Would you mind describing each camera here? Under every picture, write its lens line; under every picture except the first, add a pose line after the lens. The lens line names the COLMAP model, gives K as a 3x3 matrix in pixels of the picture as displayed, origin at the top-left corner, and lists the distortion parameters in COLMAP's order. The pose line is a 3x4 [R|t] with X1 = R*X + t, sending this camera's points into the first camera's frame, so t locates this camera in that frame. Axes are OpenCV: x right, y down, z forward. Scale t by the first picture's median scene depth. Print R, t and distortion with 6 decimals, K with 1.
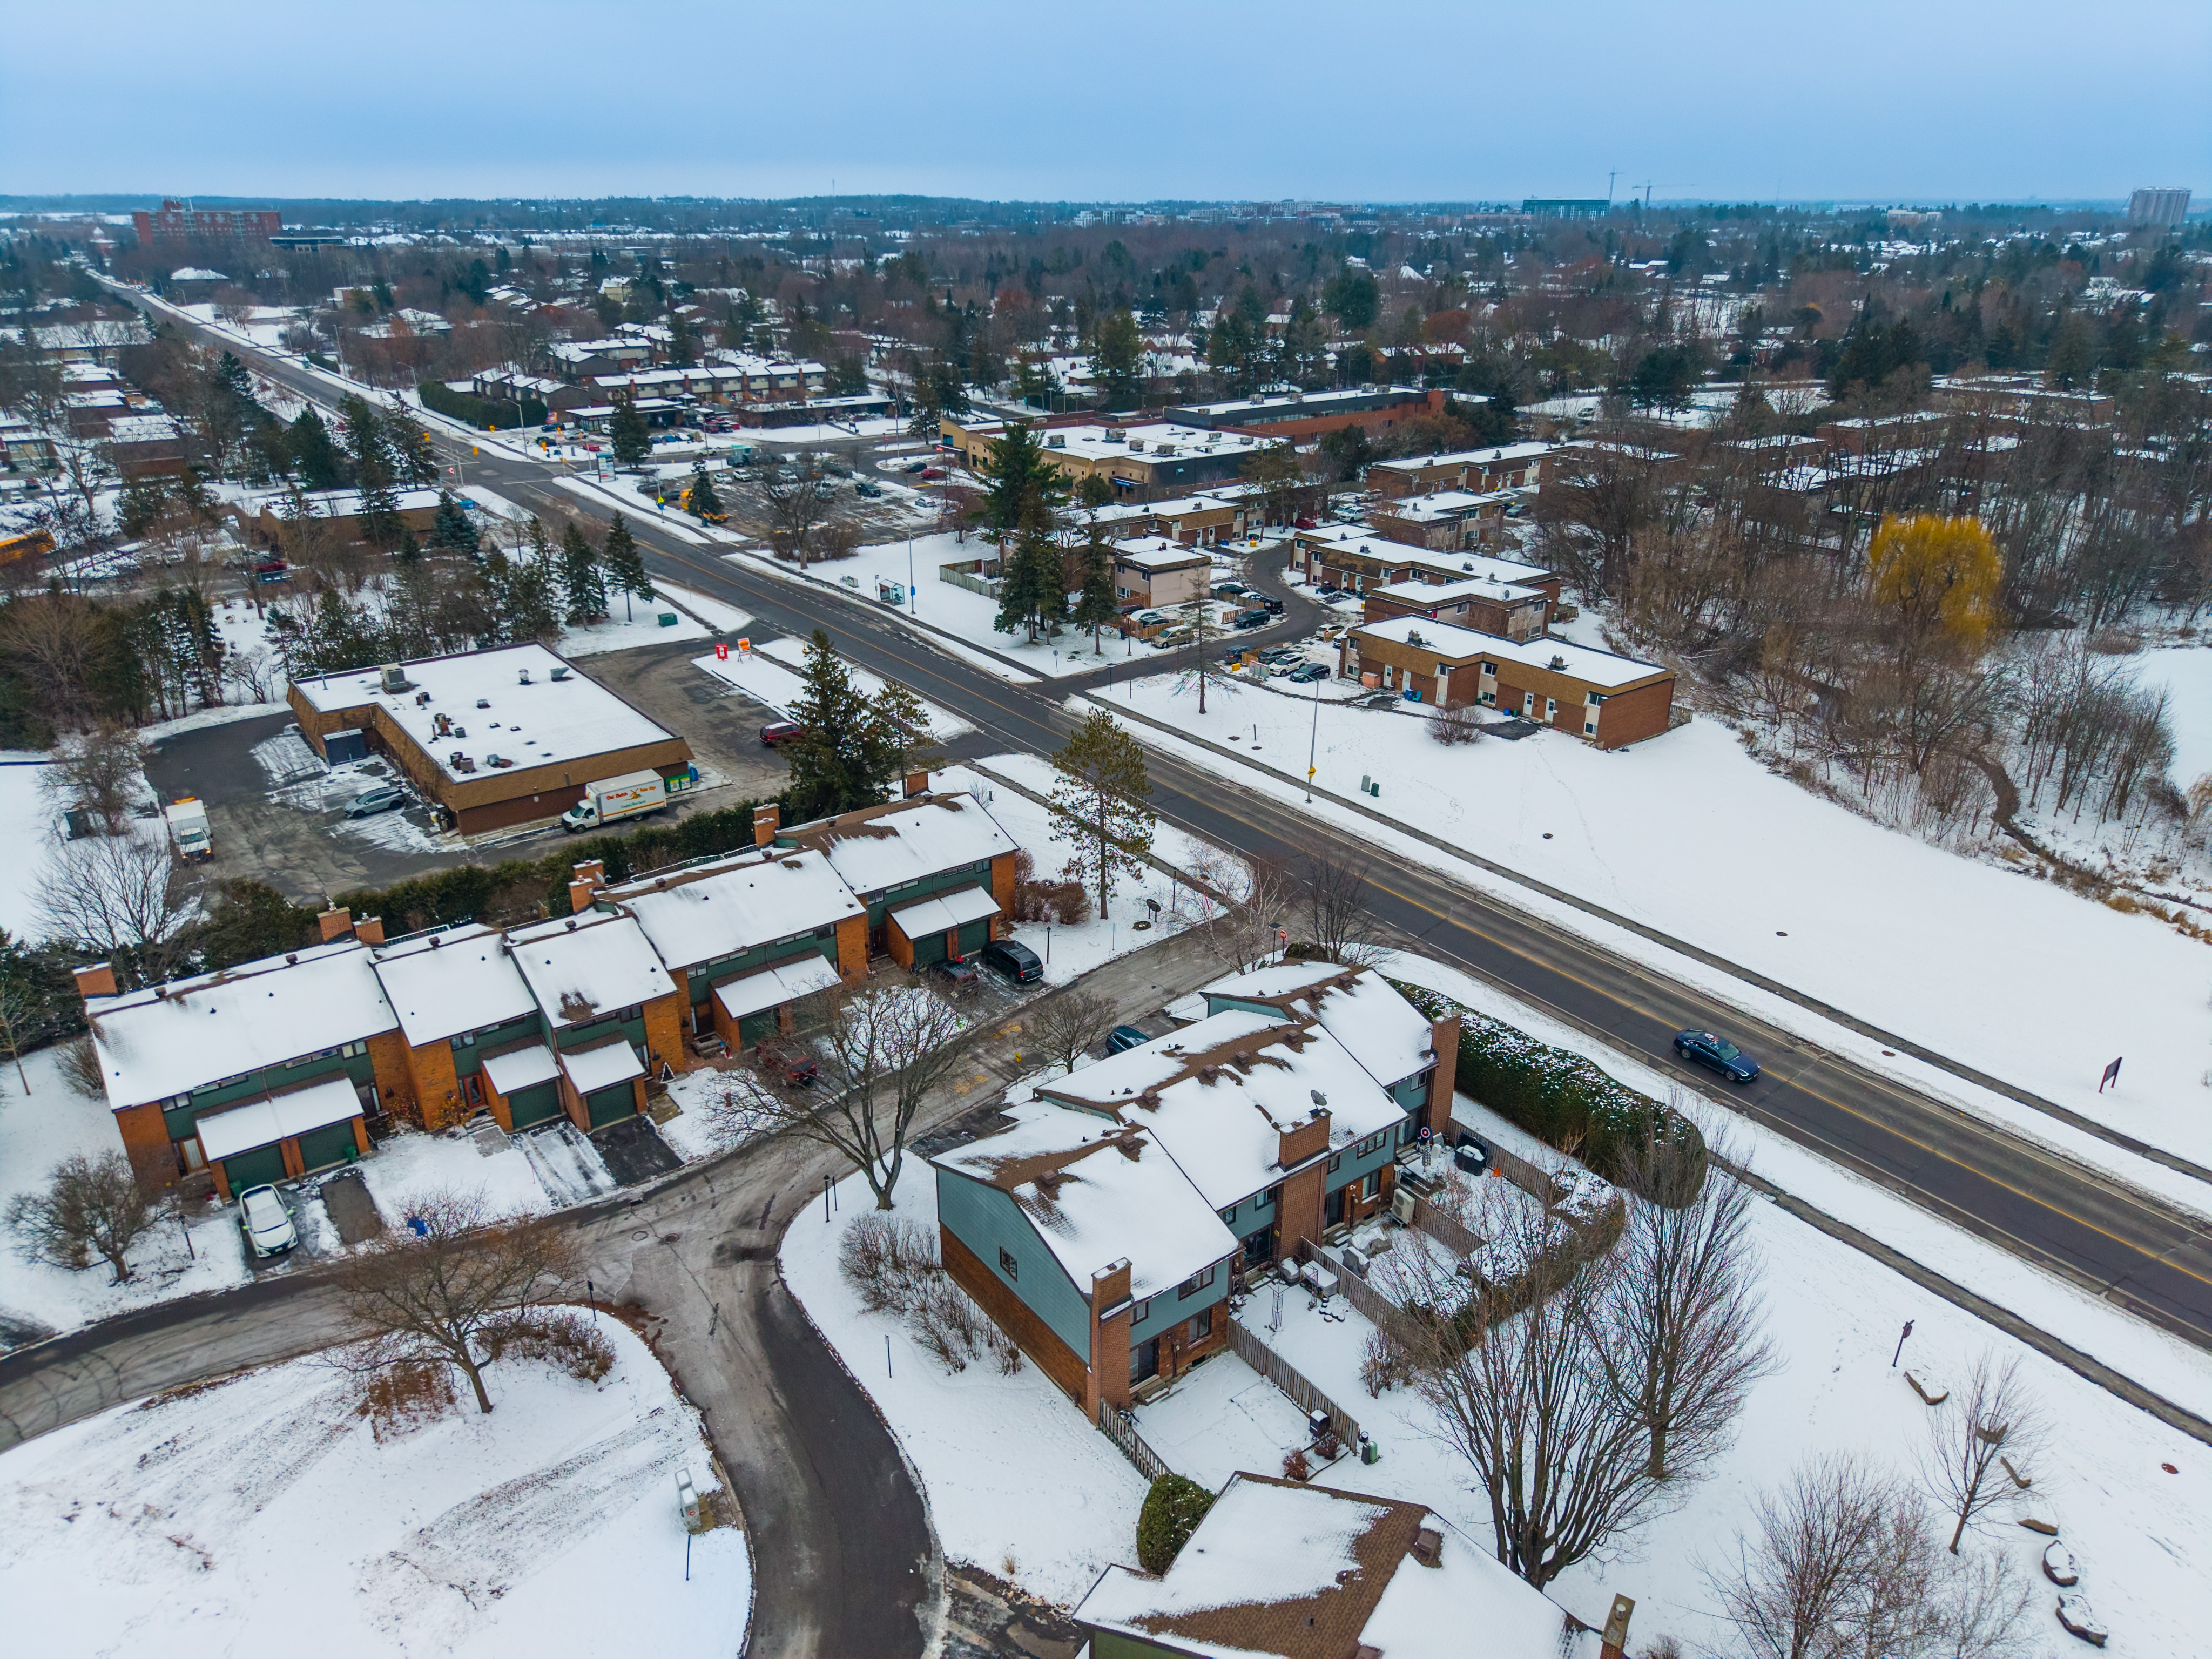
lens RADIAL K [[1476.7, 0, 1104.7], [0, 1476.7, 827.3], [0, 0, 1]] dist [0.035871, -0.035287]
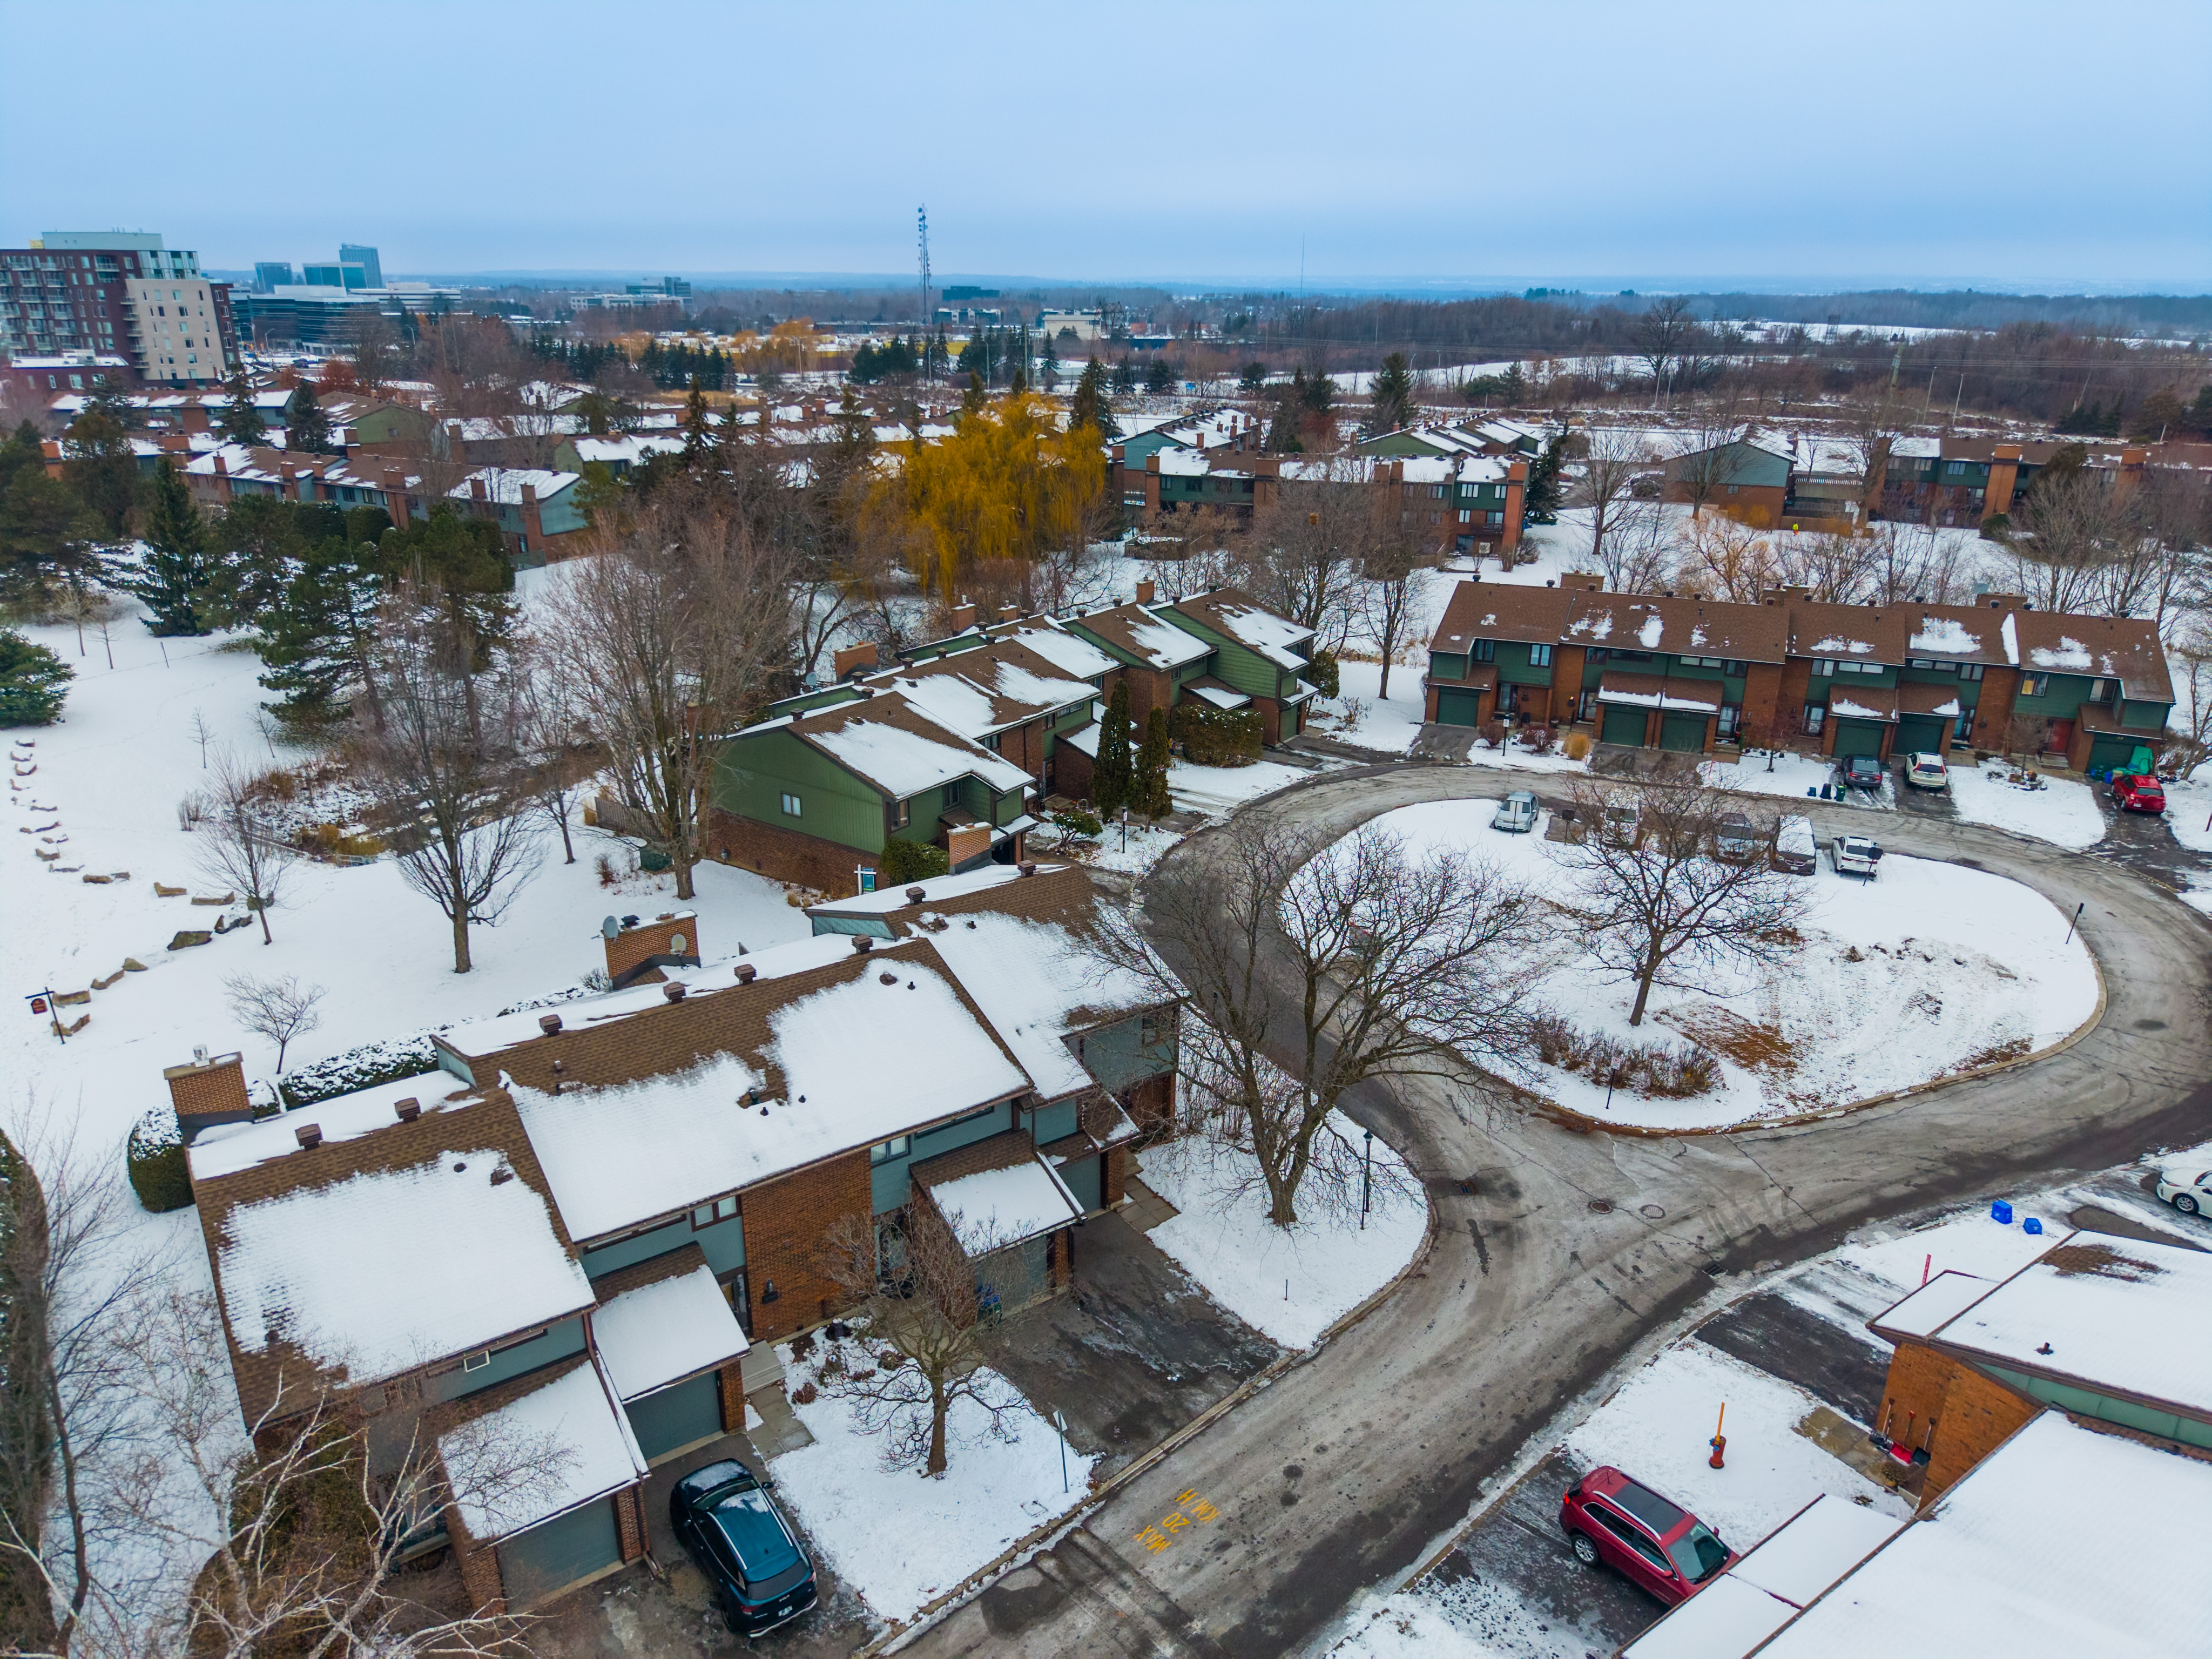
lens RADIAL K [[1476.7, 0, 1107.8], [0, 1476.7, 820.7], [0, 0, 1]] dist [0.035871, -0.035287]
pose [[-0.999155, -0.022962, 0.034075, -0.071548], [0.006476, 0.730926, 0.682426, -0.218773], [-0.040576, 0.682070, -0.730160, 1.027655]]
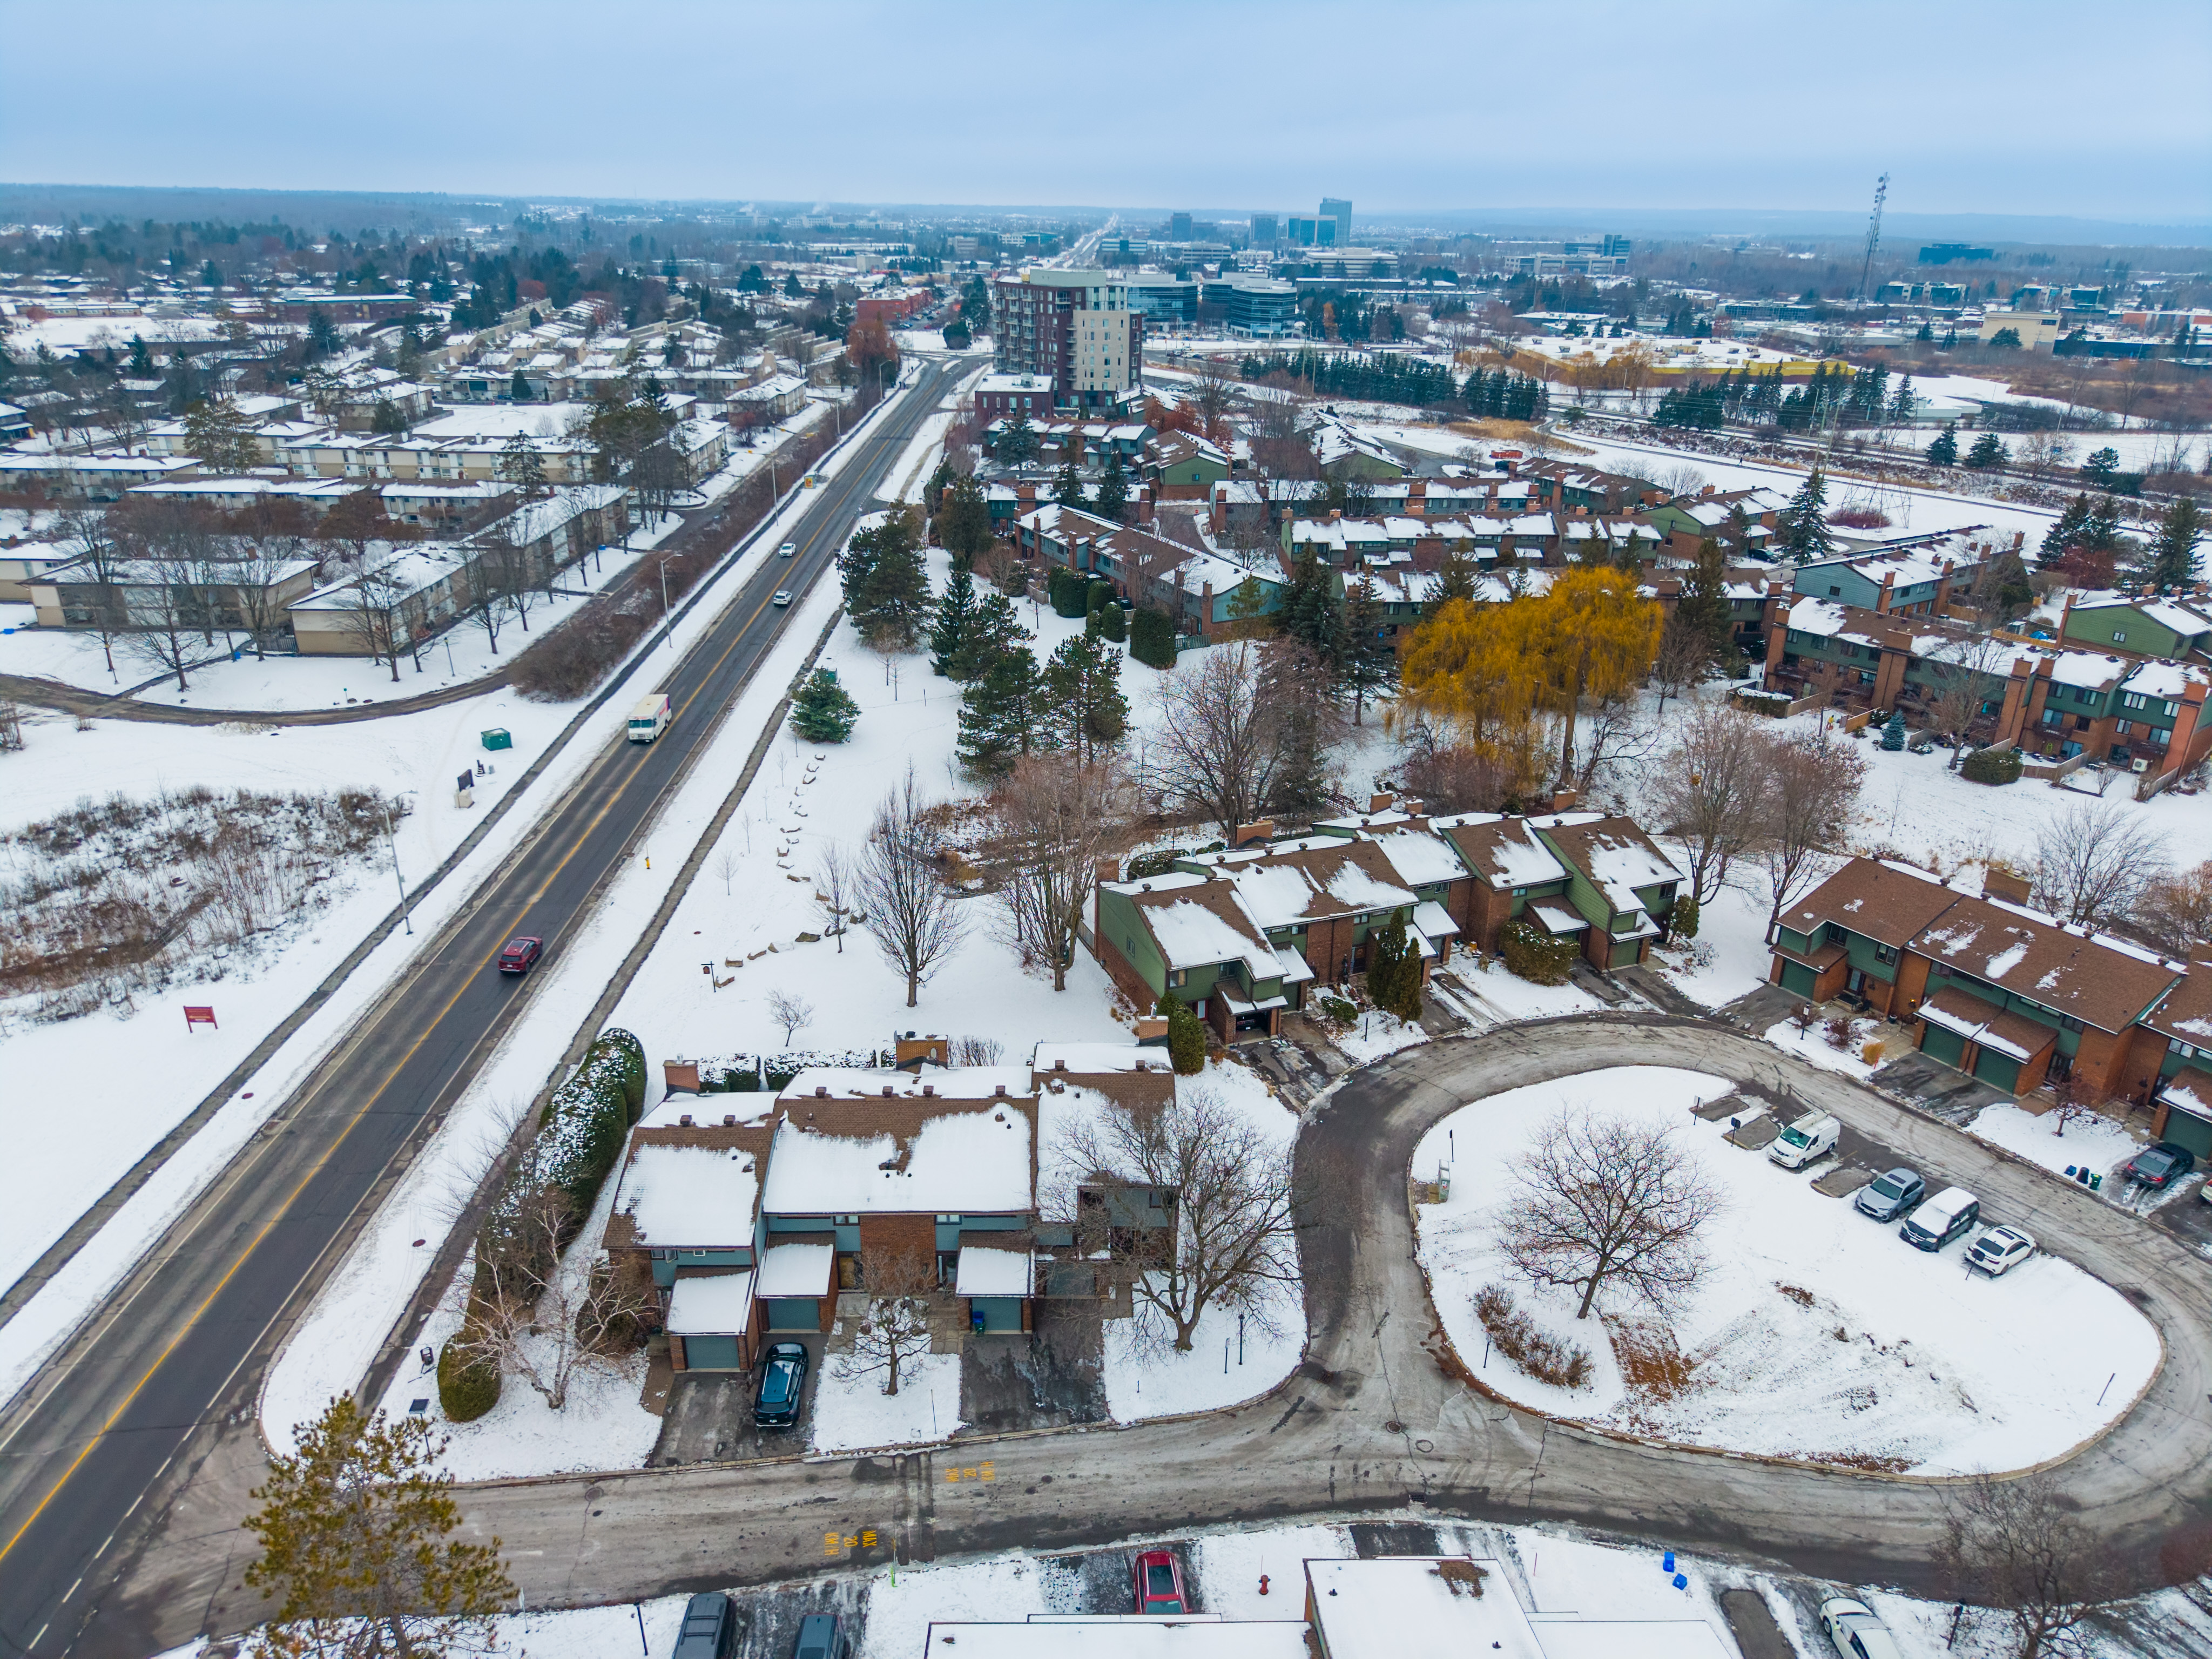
lens RADIAL K [[1476.7, 0, 1109.1], [0, 1476.7, 834.1], [0, 0, 1]] dist [0.035871, -0.035287]
pose [[-0.807755, -0.241461, 0.537800, -0.417921], [0.217571, 0.725762, 0.652635, -0.473485], [-0.547901, 0.644179, -0.533703, 1.015575]]
